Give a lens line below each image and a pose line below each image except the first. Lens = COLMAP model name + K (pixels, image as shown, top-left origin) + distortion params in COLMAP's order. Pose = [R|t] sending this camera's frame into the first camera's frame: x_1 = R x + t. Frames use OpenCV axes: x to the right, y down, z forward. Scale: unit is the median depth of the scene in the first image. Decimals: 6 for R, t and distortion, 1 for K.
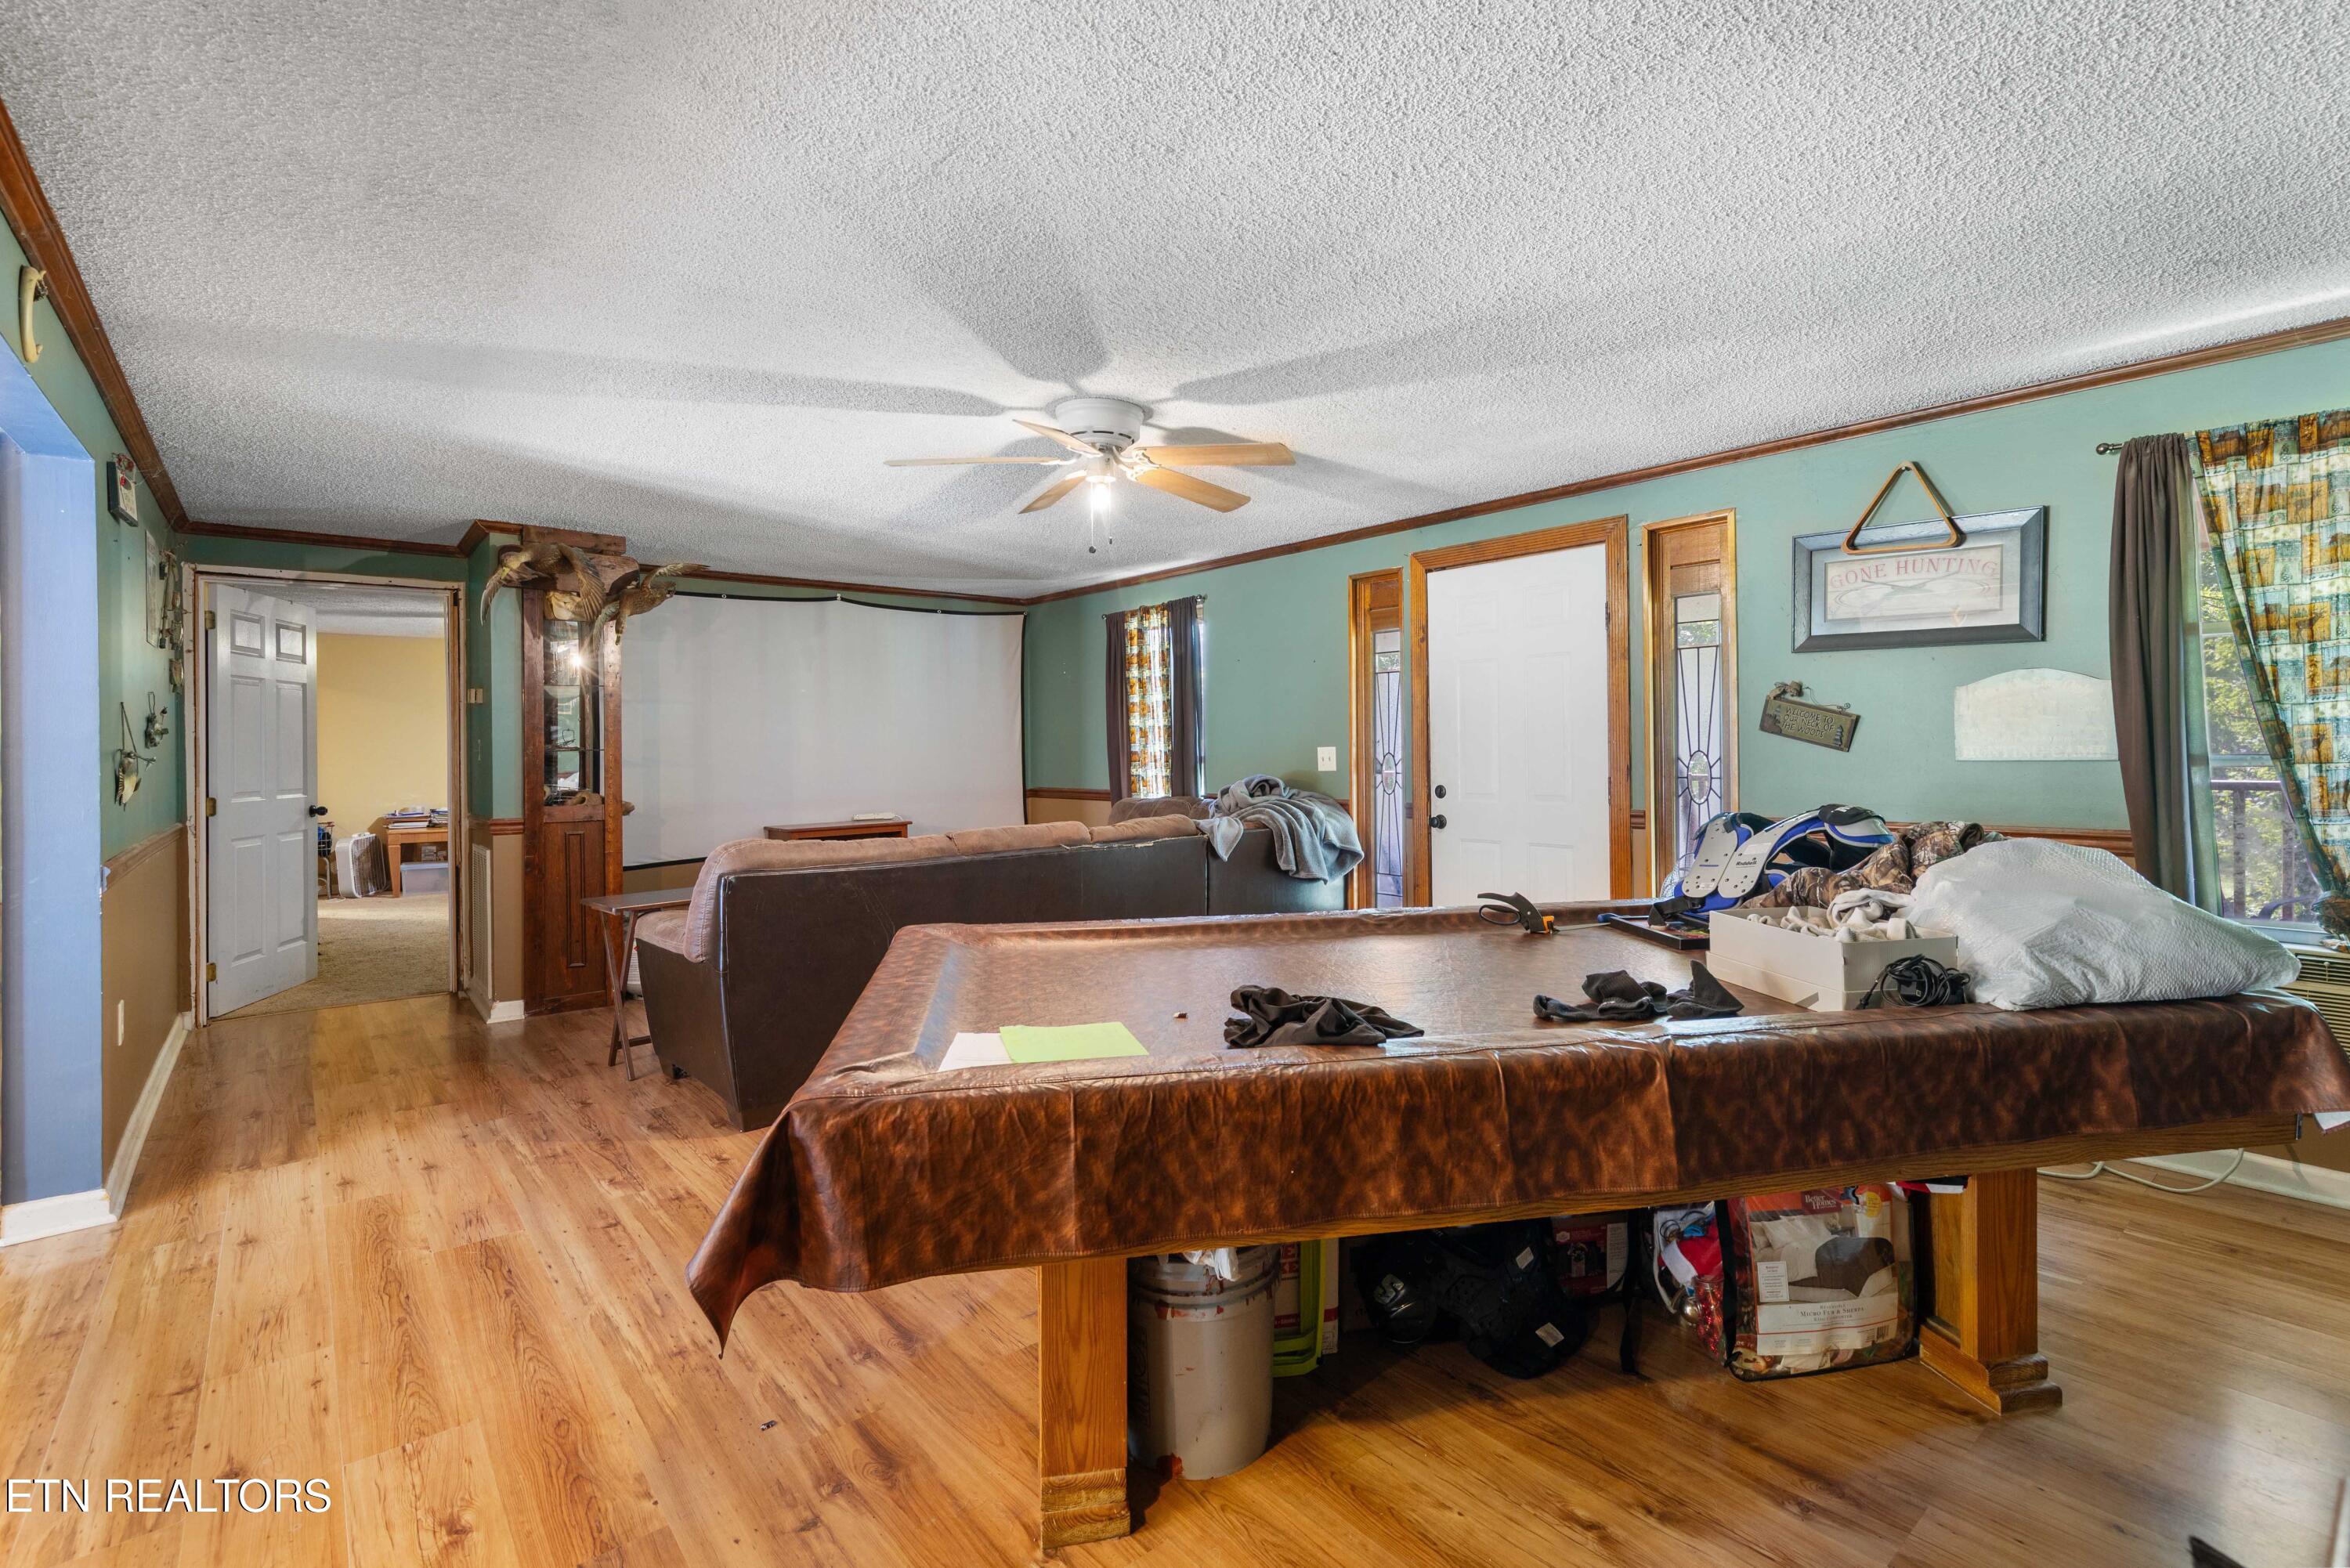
lens RADIAL K [[1064.0, 0, 1227.3], [0, 1064.0, 747.7], [0, 0, 1]] dist [0.008182, -0.001528]
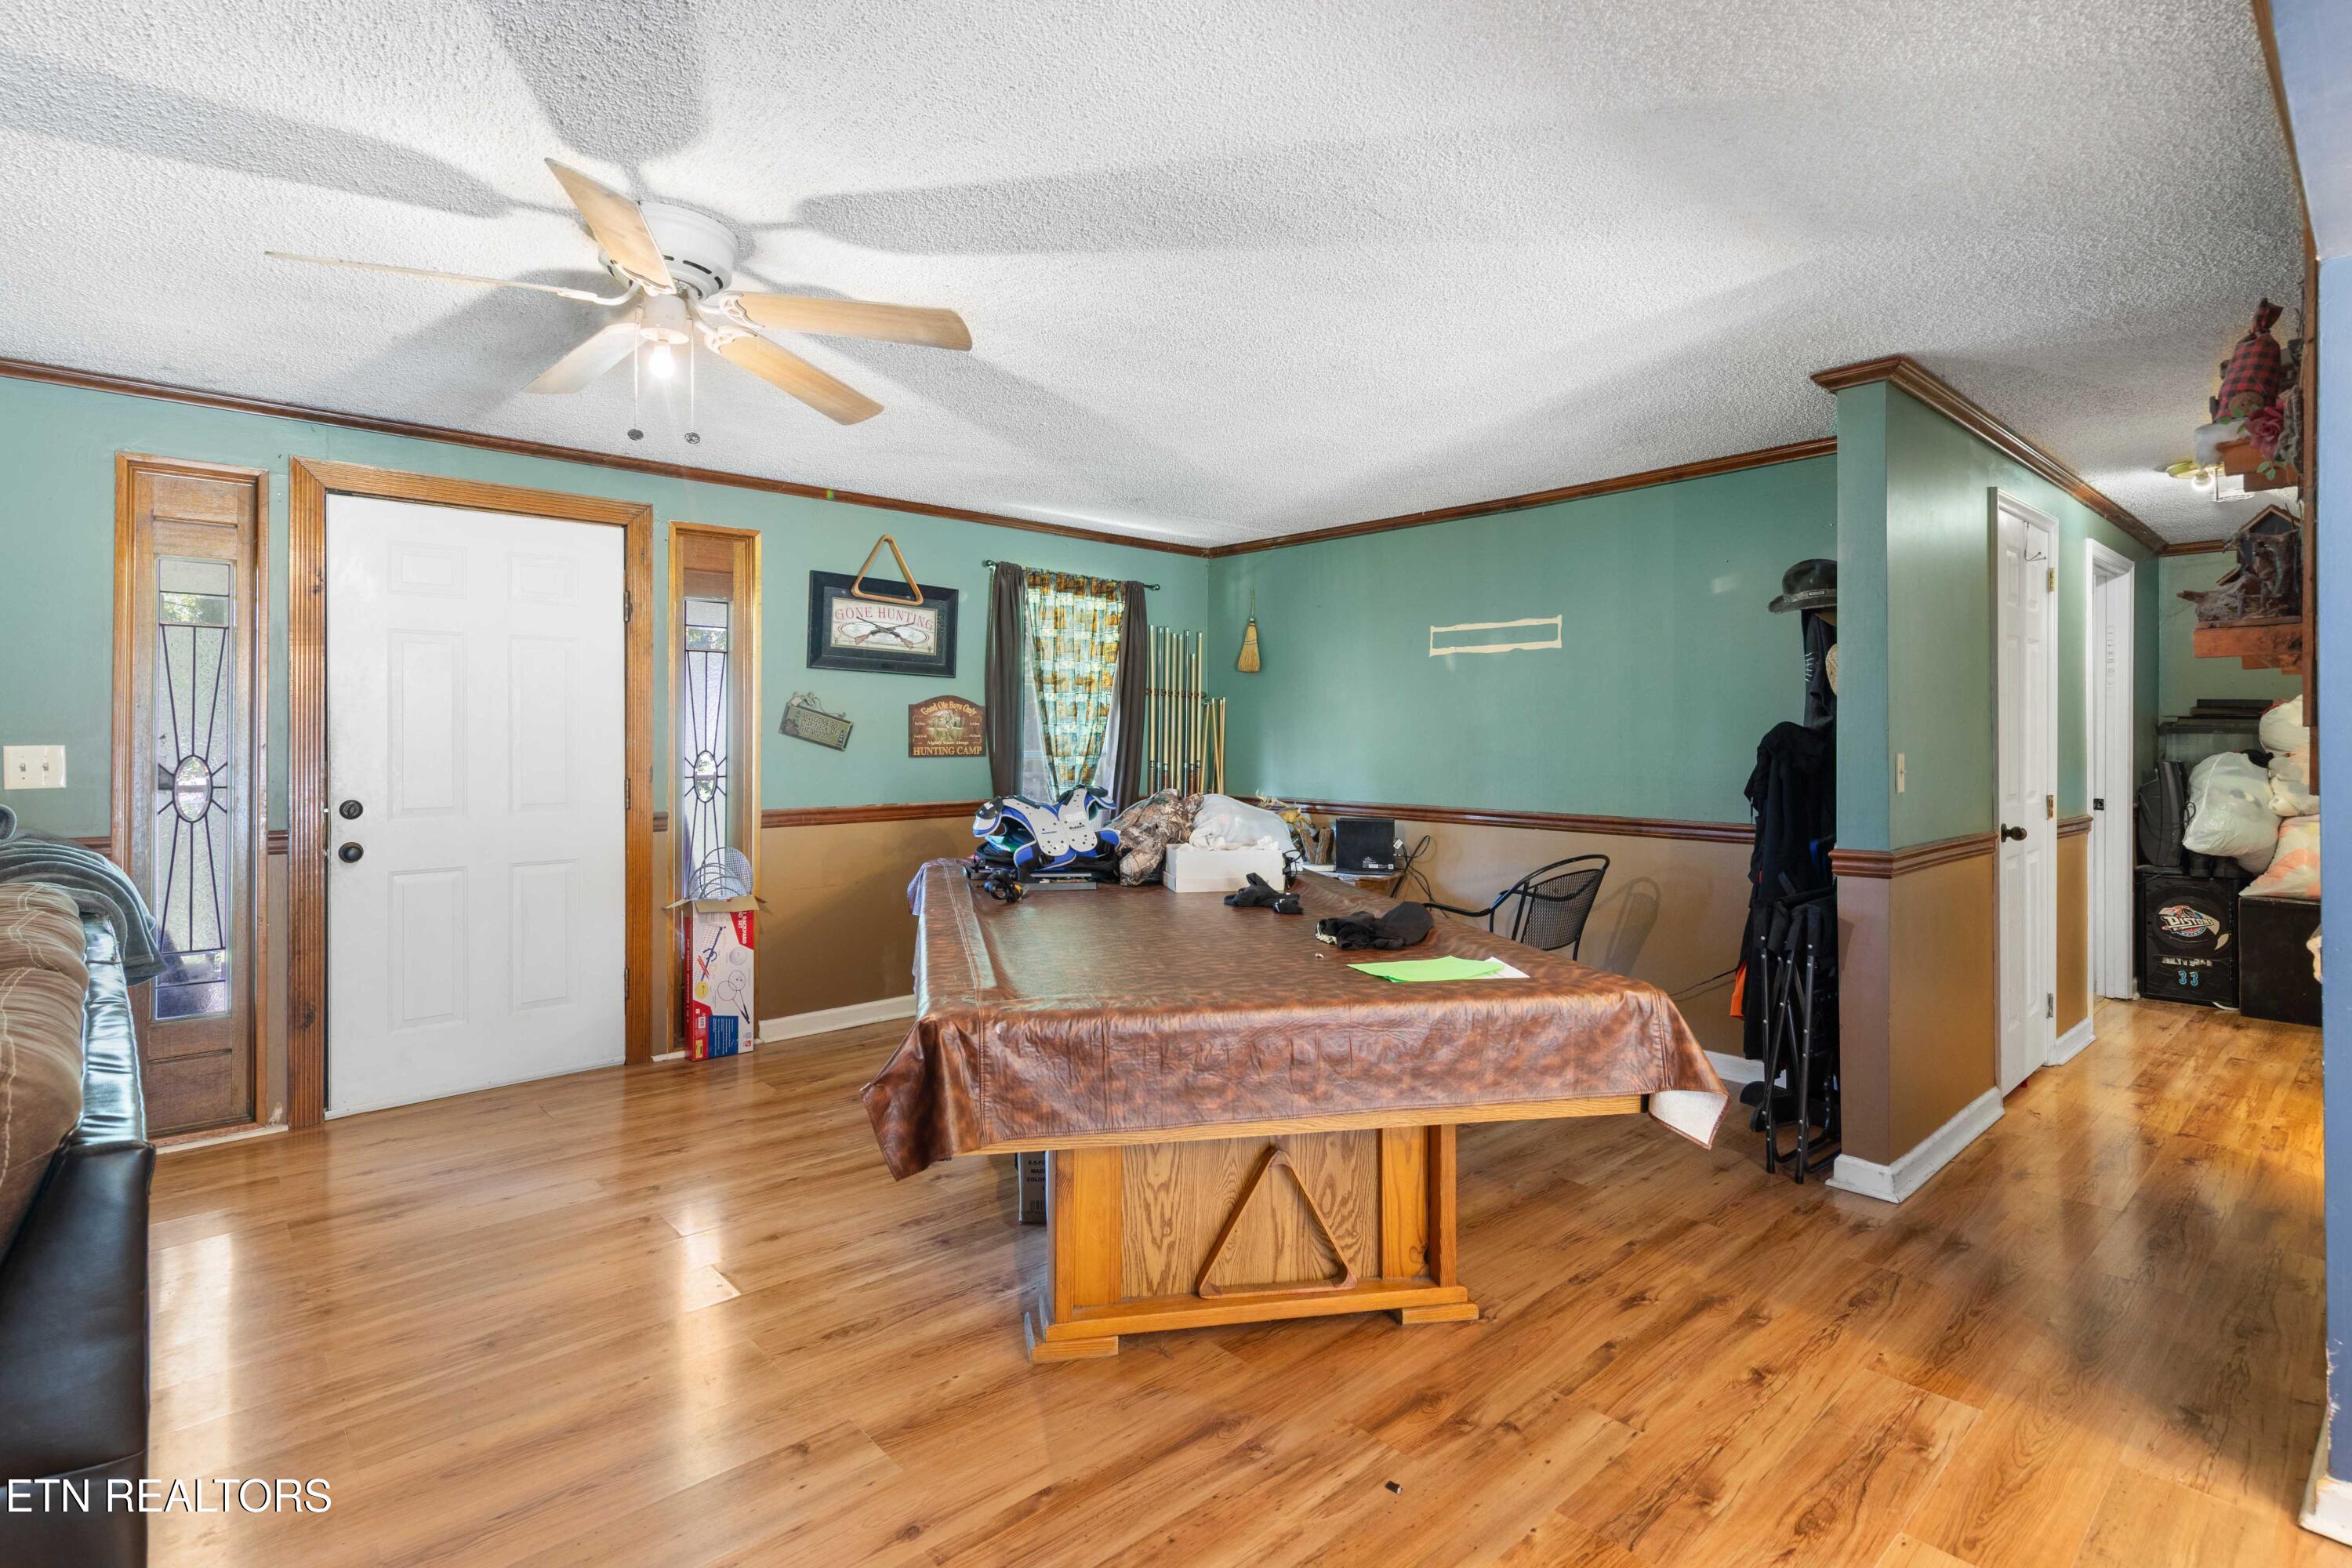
lens RADIAL K [[1134.1, 0, 1151.8], [0, 1134.1, 735.2], [0, 0, 1]] dist [0.007942, 0.000171]
pose [[-0.005581, 0.014332, 0.999882, -0.542416], [0.000537, 0.999897, -0.014330, 0.002922], [-0.999984, 0.000457, -0.005588, 0.467300]]
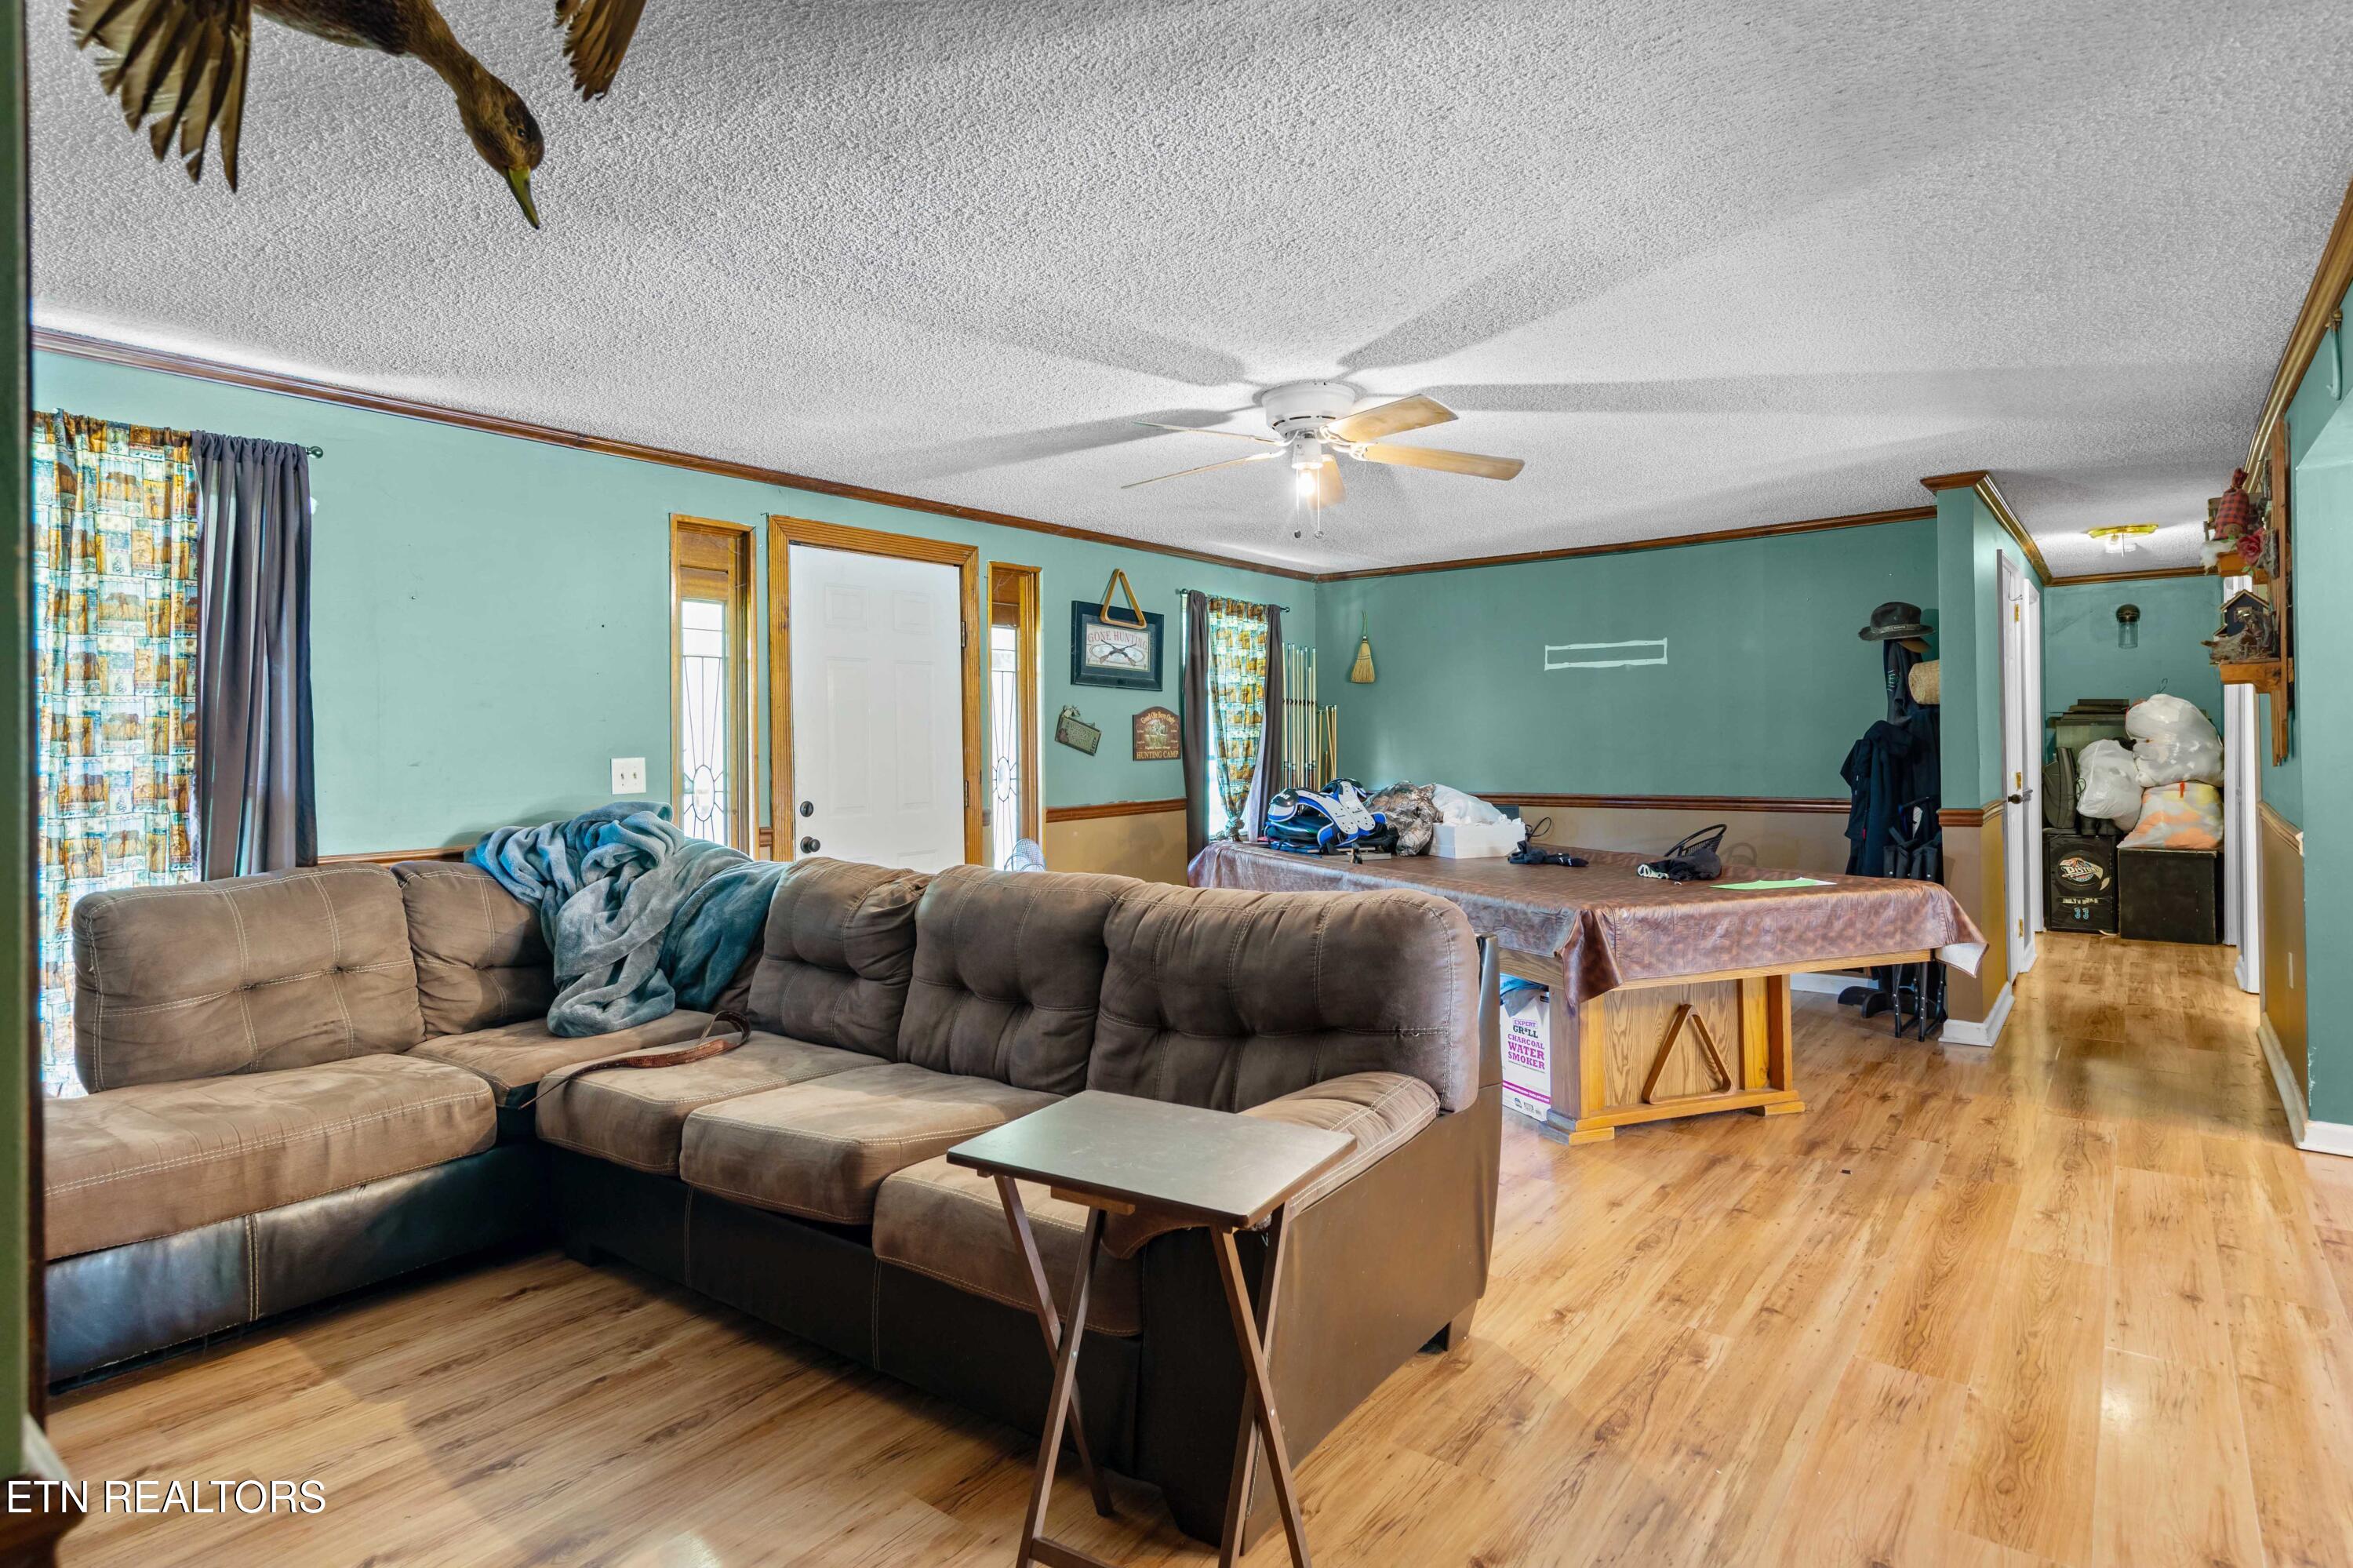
lens RADIAL K [[1247.0, 0, 1122.1], [0, 1247.0, 743.5], [0, 0, 1]] dist [0.006157, -0.000374]
pose [[-0.165721, 0.014736, 0.986063, -0.792784], [0.017700, 0.999772, -0.011966, 0.005774], [-0.986014, 0.015470, -0.165944, 0.899109]]
